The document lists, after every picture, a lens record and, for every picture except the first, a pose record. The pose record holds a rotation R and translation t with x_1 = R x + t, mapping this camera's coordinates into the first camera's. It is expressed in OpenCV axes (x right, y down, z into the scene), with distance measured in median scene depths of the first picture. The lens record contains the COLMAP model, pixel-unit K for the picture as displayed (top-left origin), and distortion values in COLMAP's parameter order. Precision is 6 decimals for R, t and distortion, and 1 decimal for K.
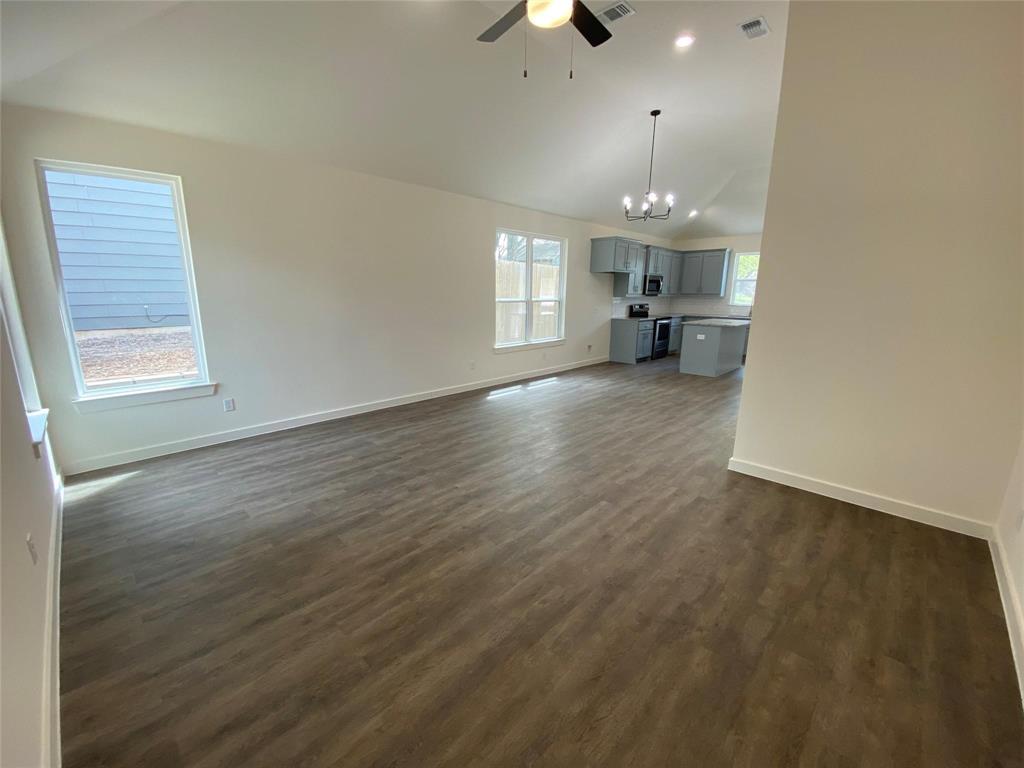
lens RADIAL K [[412.3, 0, 502.1], [0, 412.3, 369.7], [0, 0, 1]] dist [0.024428, -0.000070]
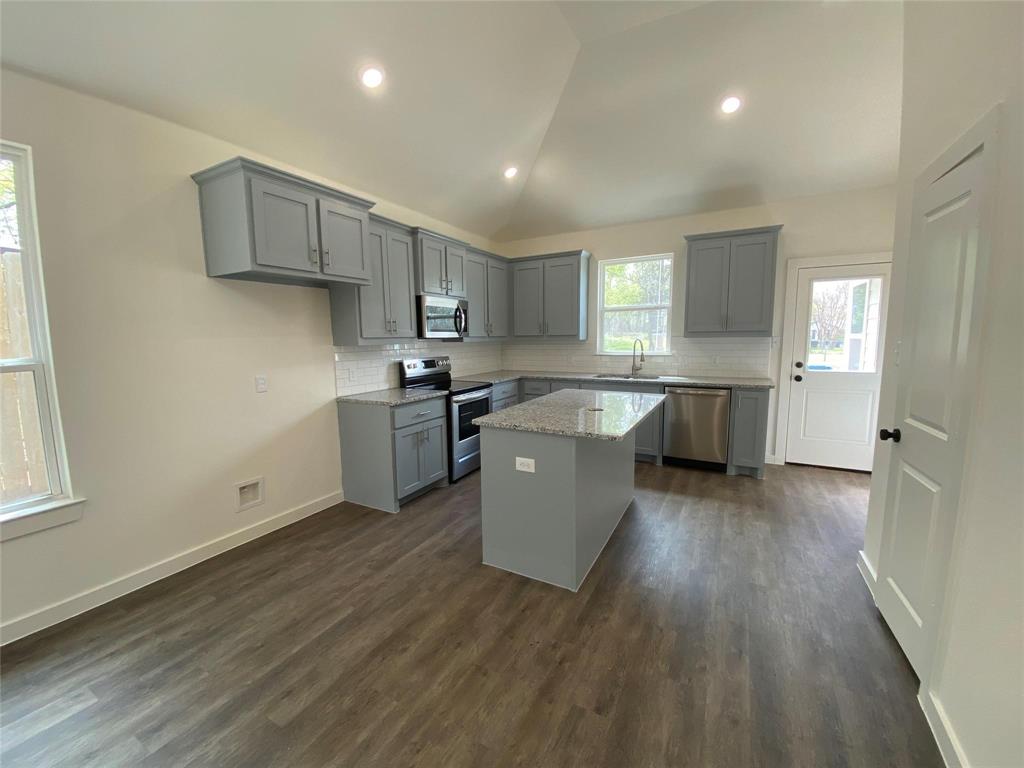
lens RADIAL K [[410.4, 0, 510.6], [0, 410.4, 381.5], [0, 0, 1]] dist [0.021431, -0.019582]
pose [[0.957911, -0.047072, 0.283179, 0.341282], [0.067772, 0.995662, -0.063747, -0.112387], [-0.278950, 0.080255, 0.956946, 0.618610]]
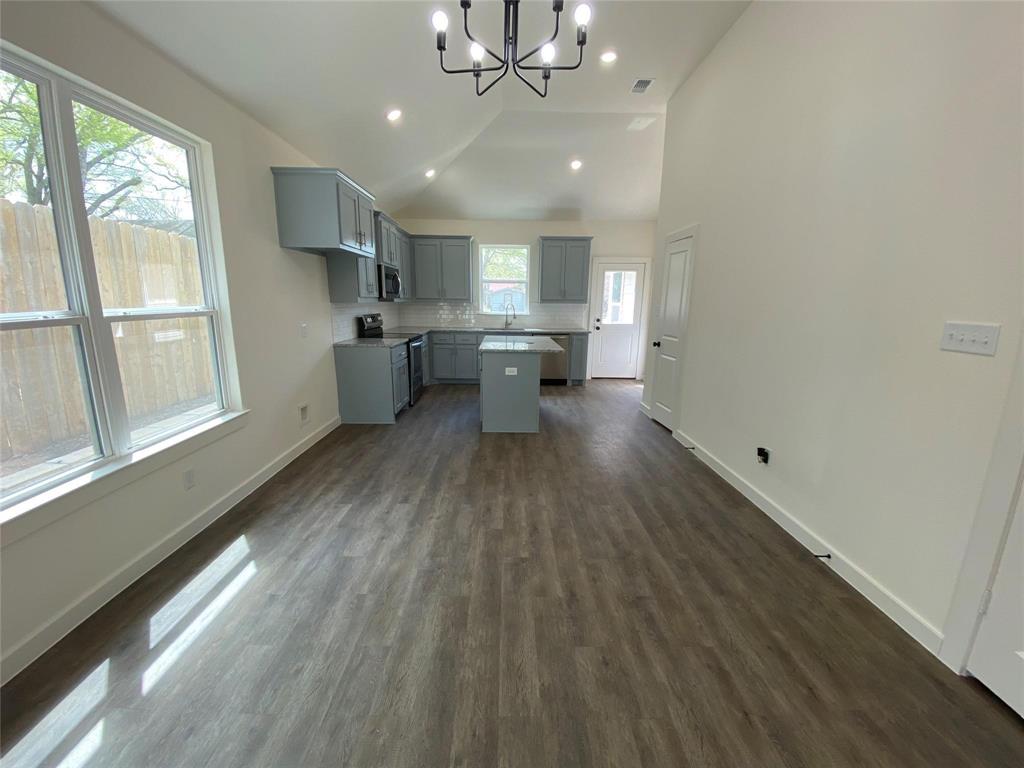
lens RADIAL K [[405.6, 0, 511.8], [0, 405.6, 391.0], [0, 0, 1]] dist [-0.002098, -0.000384]
pose [[0.689658, -0.151573, 0.708095, 0.054146], [0.117749, 0.988307, 0.096872, -0.097276], [-0.714498, 0.016569, 0.699441, 0.529659]]
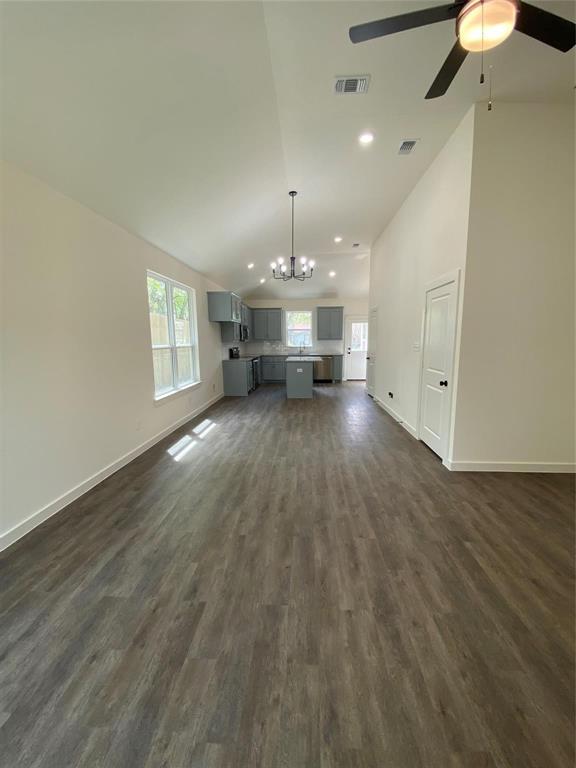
lens RADIAL K [[304.2, 0, 288.0], [0, 304.2, 384.0], [0, 0, 1]] dist [-0.002098, -0.000384]
pose [[0.742849, -0.106750, 0.660893, -0.192856], [0.128956, 0.991534, 0.015209, -0.050066], [-0.656921, 0.073929, 0.750326, 0.250130]]
